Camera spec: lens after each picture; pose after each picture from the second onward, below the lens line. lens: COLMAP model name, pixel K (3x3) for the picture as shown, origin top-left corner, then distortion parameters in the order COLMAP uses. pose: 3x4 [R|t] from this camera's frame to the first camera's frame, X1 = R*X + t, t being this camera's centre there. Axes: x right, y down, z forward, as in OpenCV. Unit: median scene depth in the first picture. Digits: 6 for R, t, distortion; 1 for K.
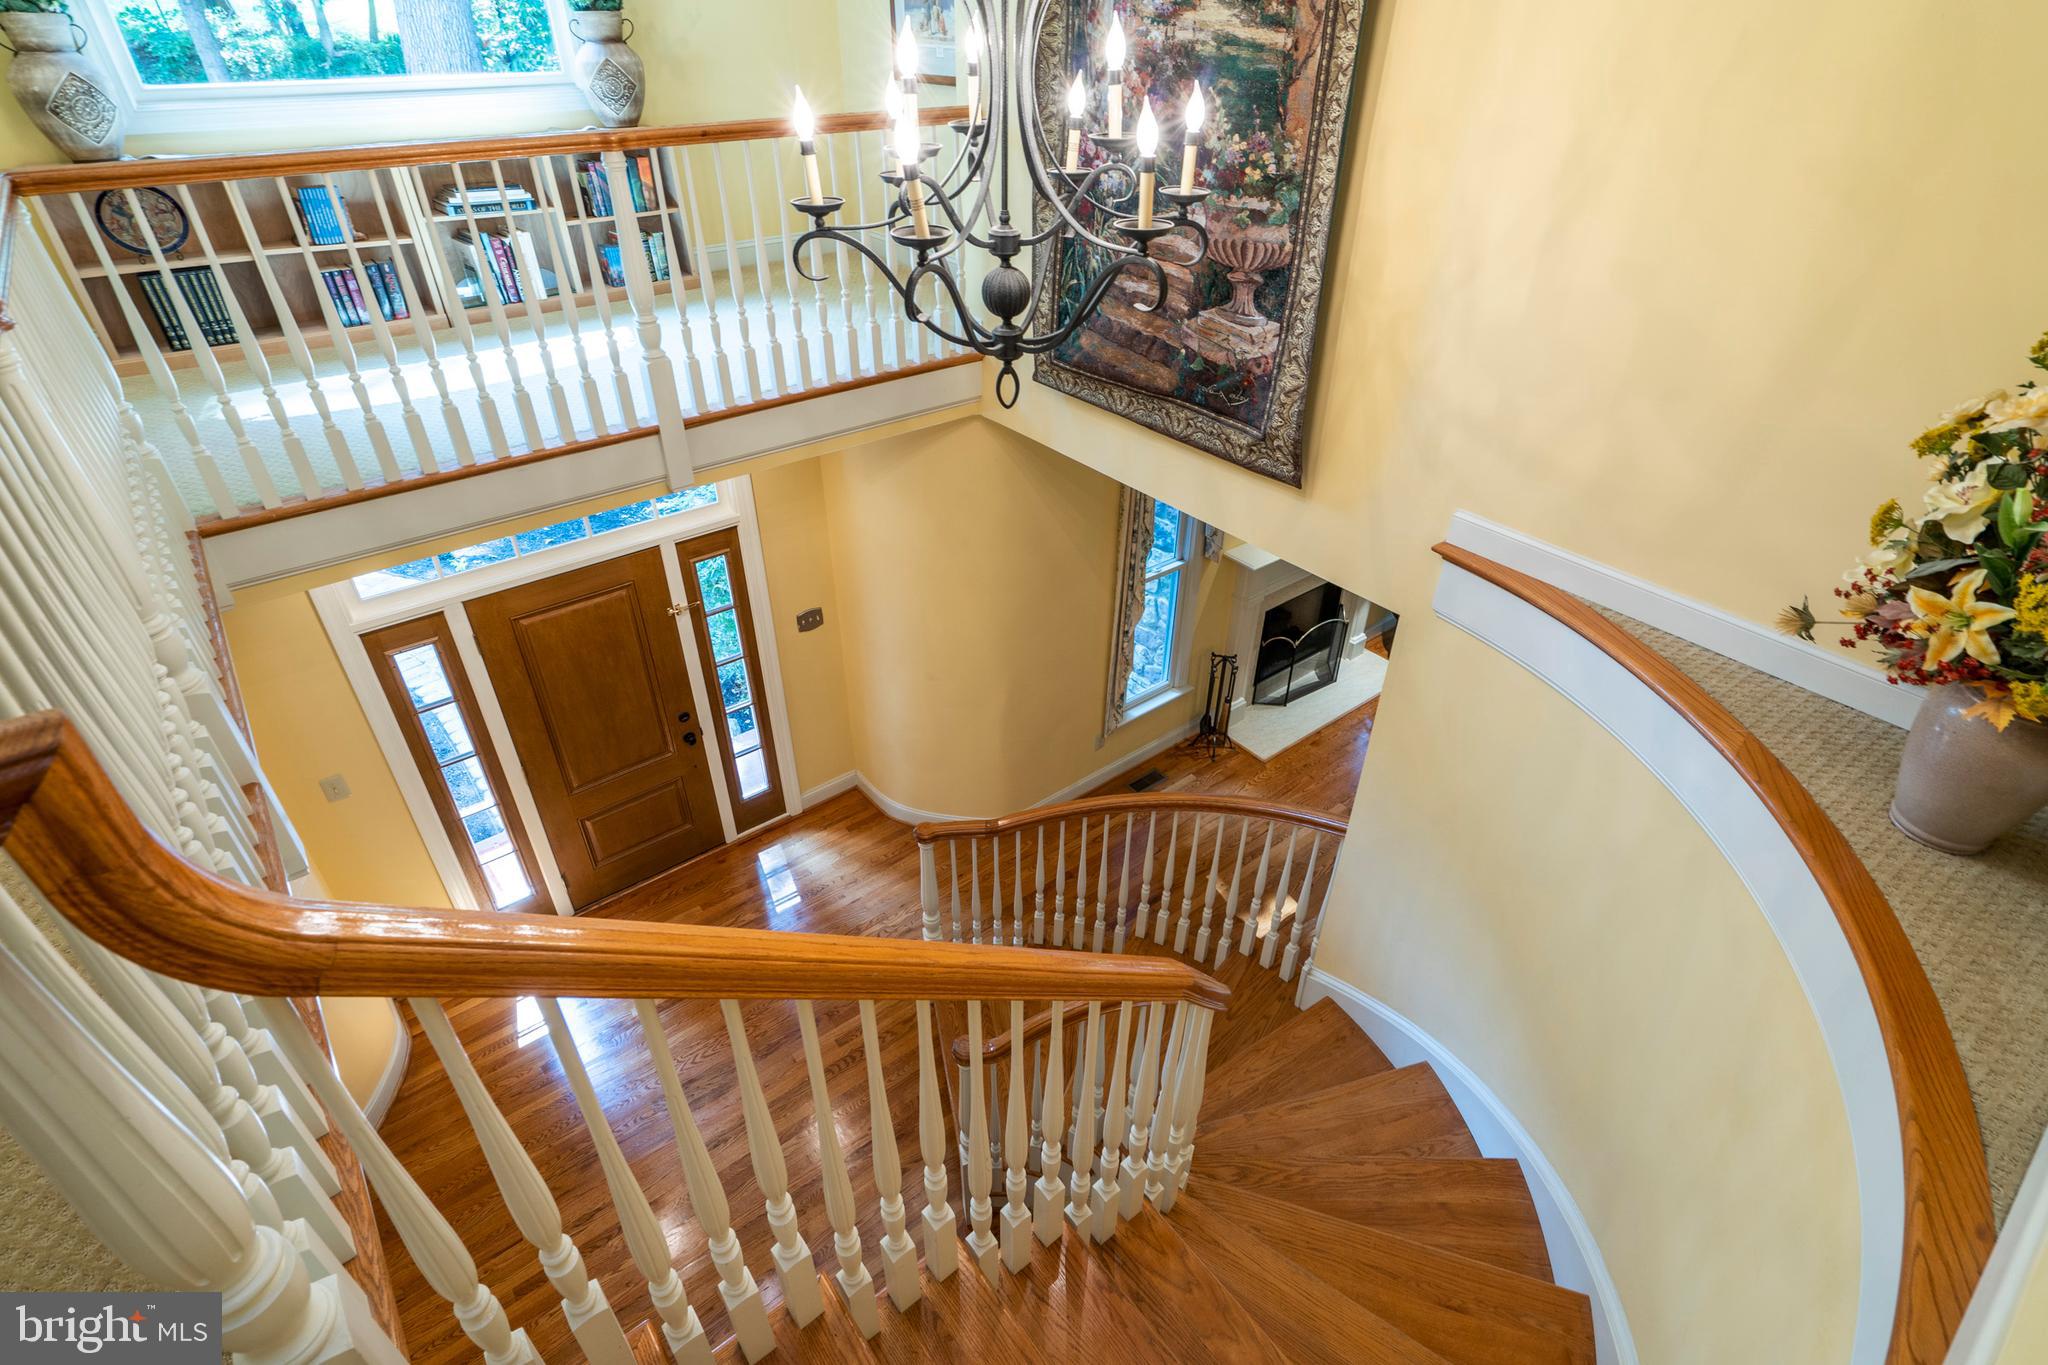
lens RADIAL K [[990.6, 0, 1024.0], [0, 990.6, 682.5], [0, 0, 1]] dist [0.002354, 0.000054]
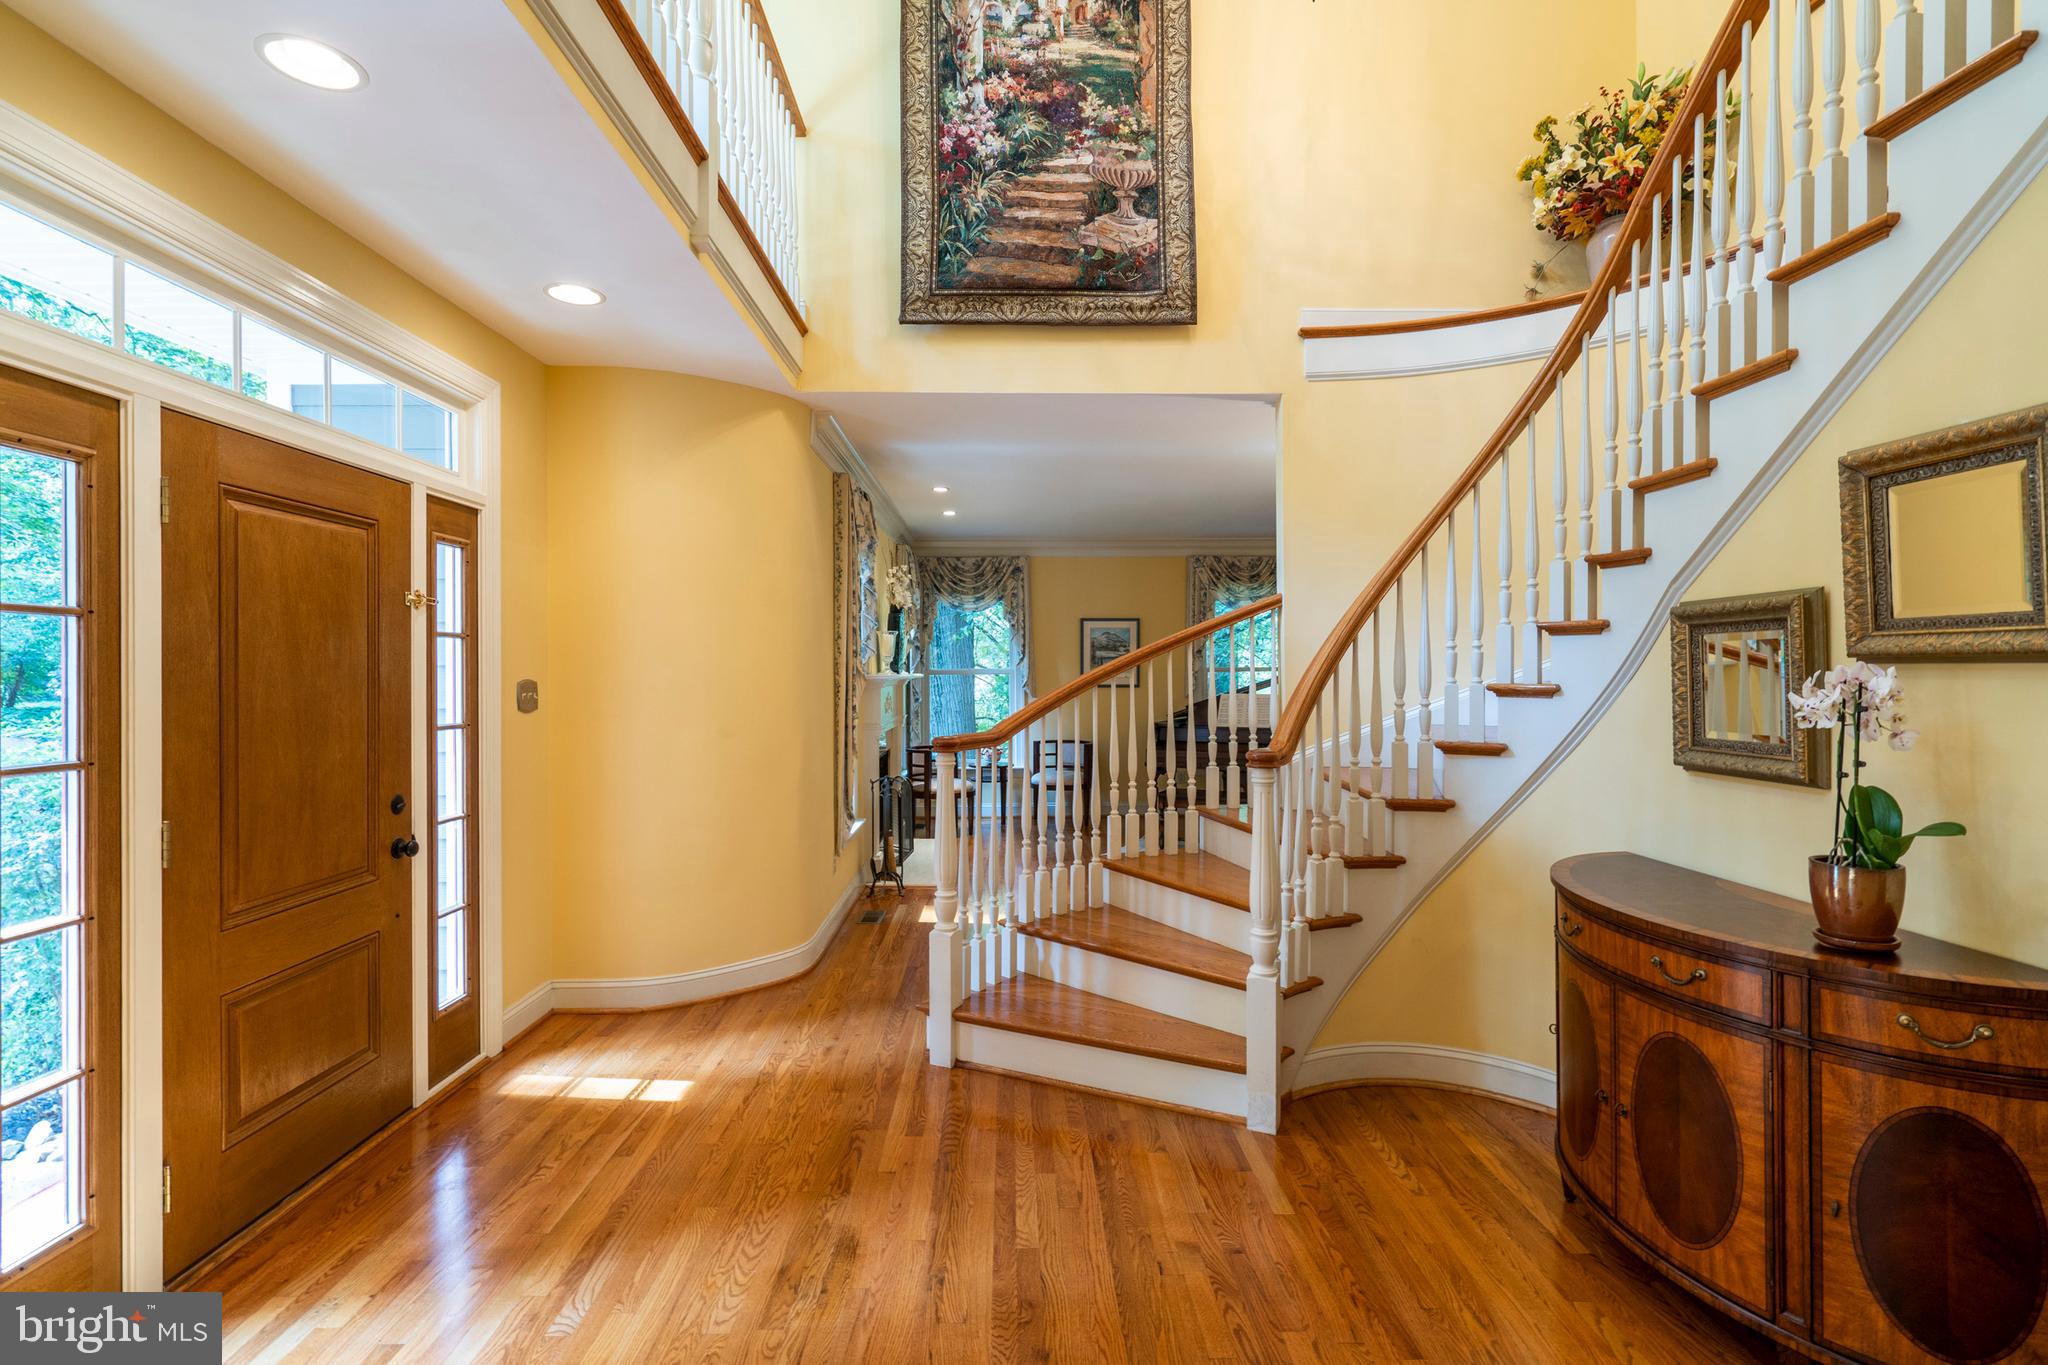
lens RADIAL K [[960.0, 0, 1024.0], [0, 960.0, 682.5], [0, 0, 1]] dist [-0.001818, -0.000171]
pose [[0.602868, -0.013835, 0.797721, -1.005106], [0.466053, 0.817635, -0.338034, 0.592132], [-0.647568, 0.575570, 0.499374, 0.790968]]
